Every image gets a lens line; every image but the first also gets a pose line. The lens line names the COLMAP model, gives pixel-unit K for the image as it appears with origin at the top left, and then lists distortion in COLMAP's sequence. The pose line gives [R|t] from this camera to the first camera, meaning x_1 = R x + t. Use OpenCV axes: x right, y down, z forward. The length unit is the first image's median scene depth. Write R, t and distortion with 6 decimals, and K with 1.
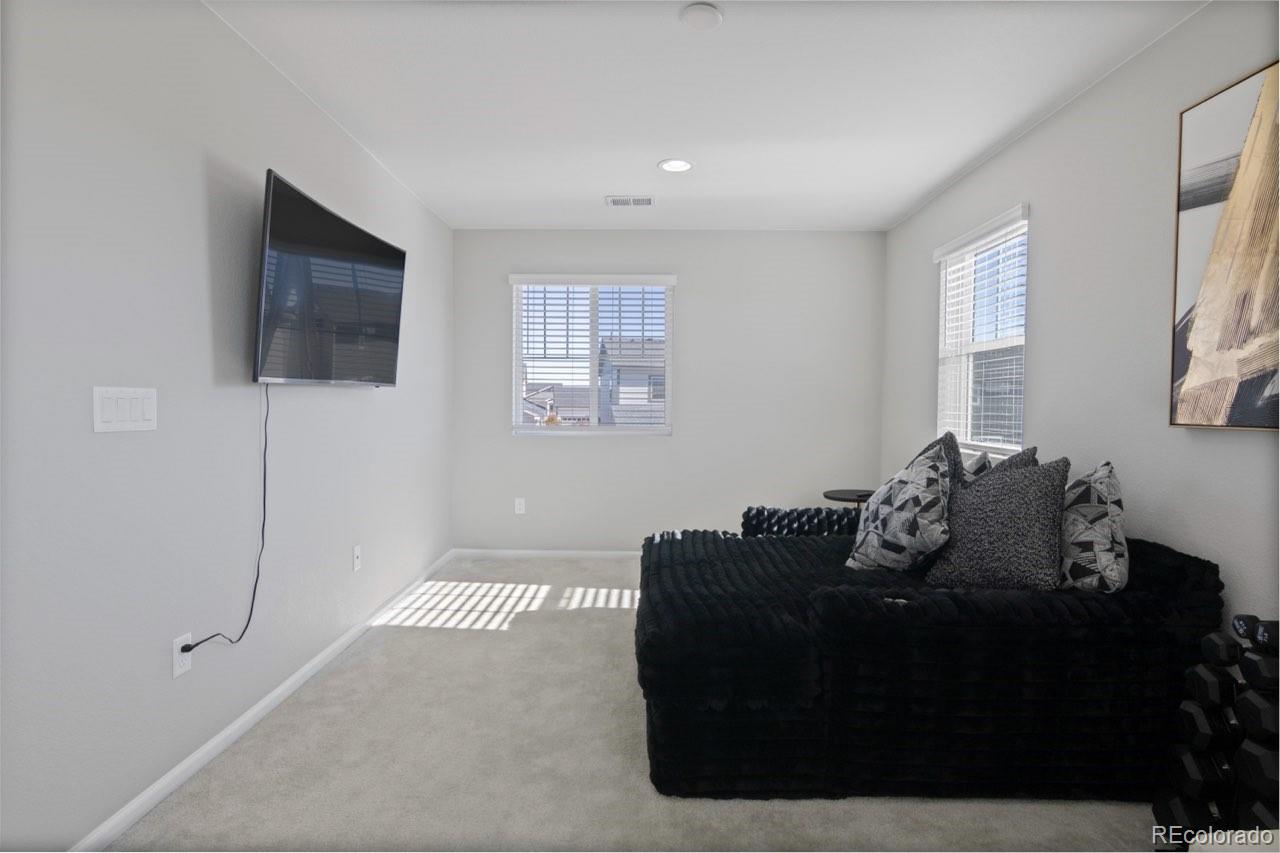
lens RADIAL K [[650.1, 0, 638.8], [0, 650.1, 427.8], [0, 0, 1]] dist [-0.005531, -0.000355]
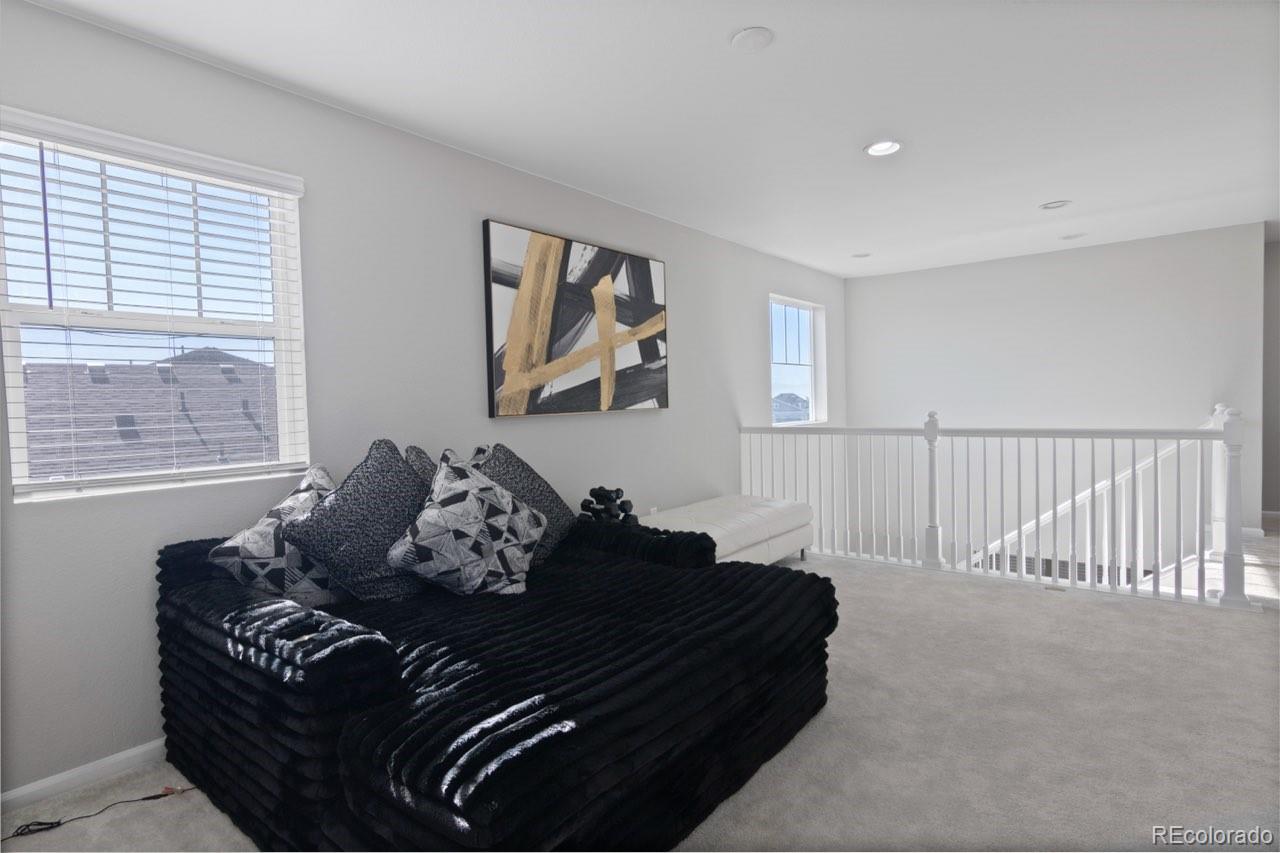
lens RADIAL K [[650.1, 0, 634.3], [0, 650.1, 423.9], [0, 0, 1]] dist [-0.005531, -0.000355]
pose [[-0.785785, -0.012627, 0.618371, -0.354753], [0.041521, 0.996459, 0.073111, -0.073030], [-0.617104, 0.083125, -0.782479, 1.688979]]
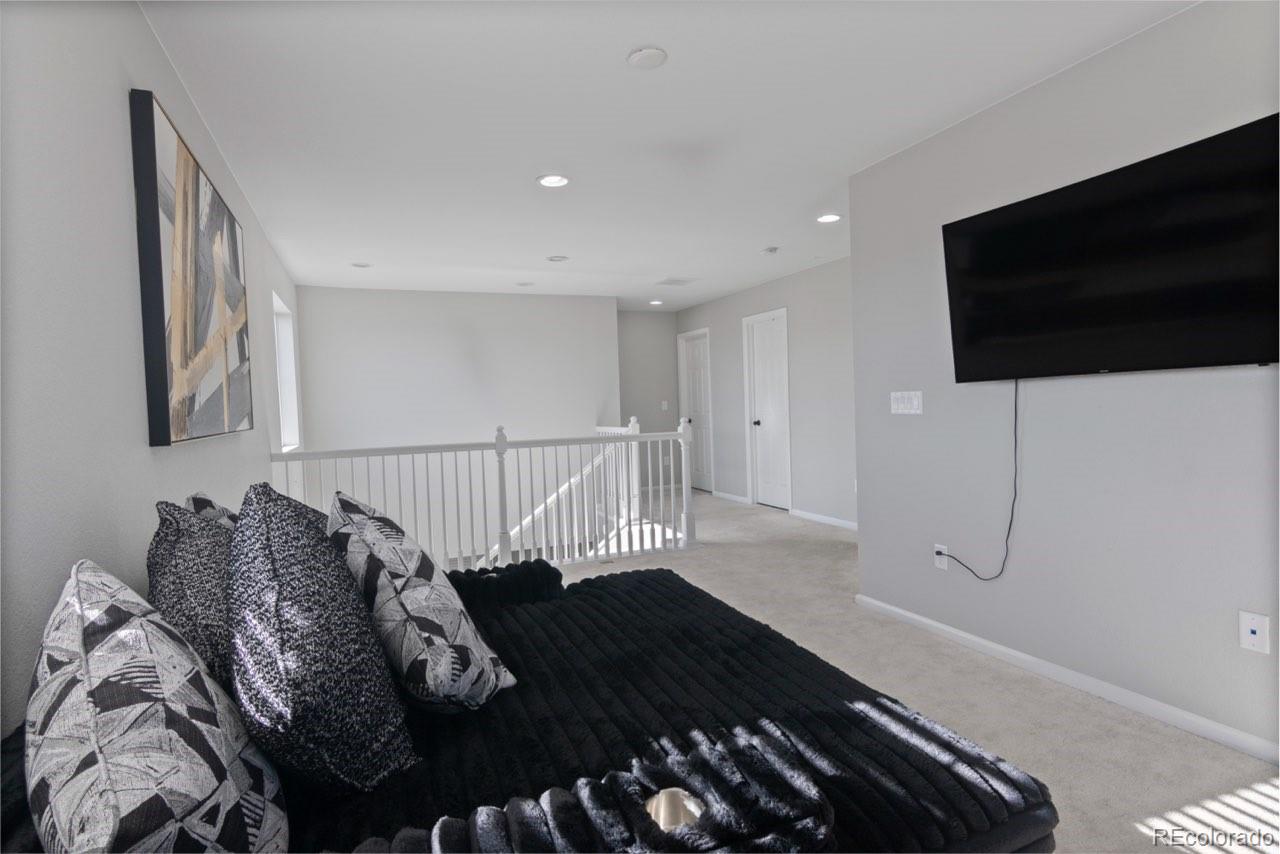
lens RADIAL K [[650.1, 0, 640.3], [0, 650.1, 425.2], [0, 0, 1]] dist [-0.005531, -0.000355]
pose [[-0.921854, 0.033059, -0.386124, 0.481841], [0.008215, 0.997798, 0.065816, -0.069562], [0.387450, 0.057500, -0.920096, 1.725085]]
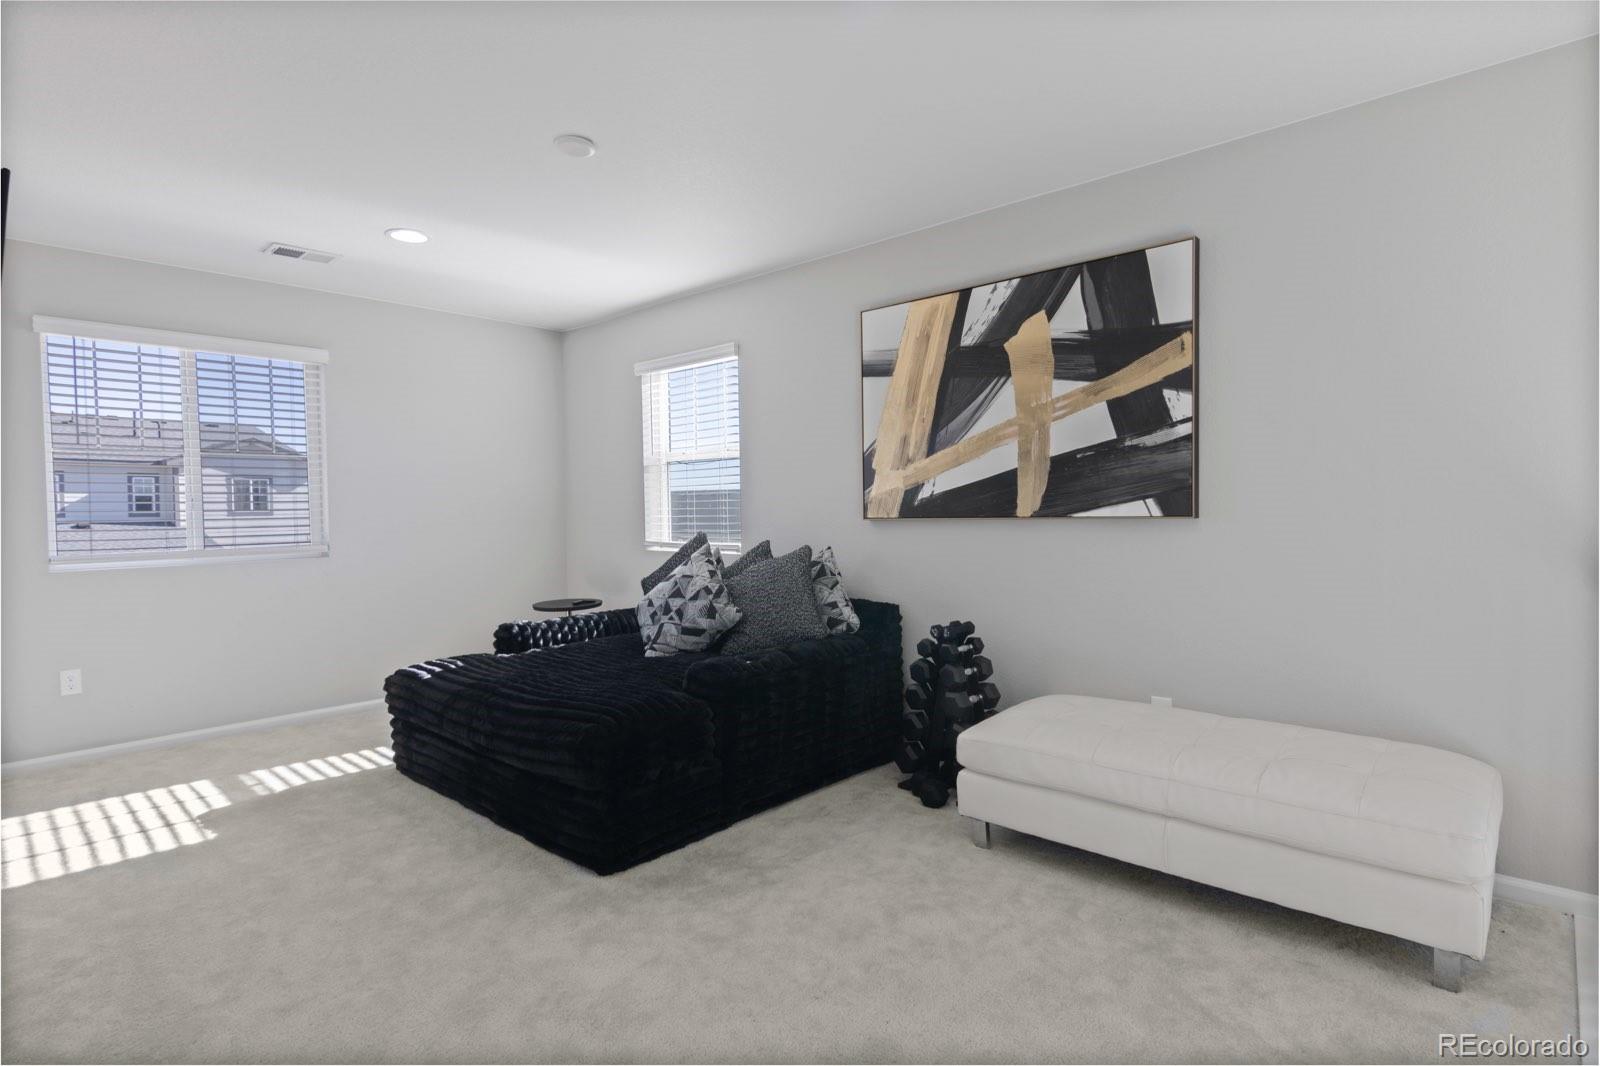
lens RADIAL K [[812.6, 0, 807.0], [0, 812.6, 530.2], [0, 0, 1]] dist [-0.005531, -0.000355]
pose [[0.662300, -0.039724, 0.748185, -0.559190], [0.049190, 0.998744, 0.009484, -0.001539], [-0.747622, 0.030522, 0.663422, -0.121972]]
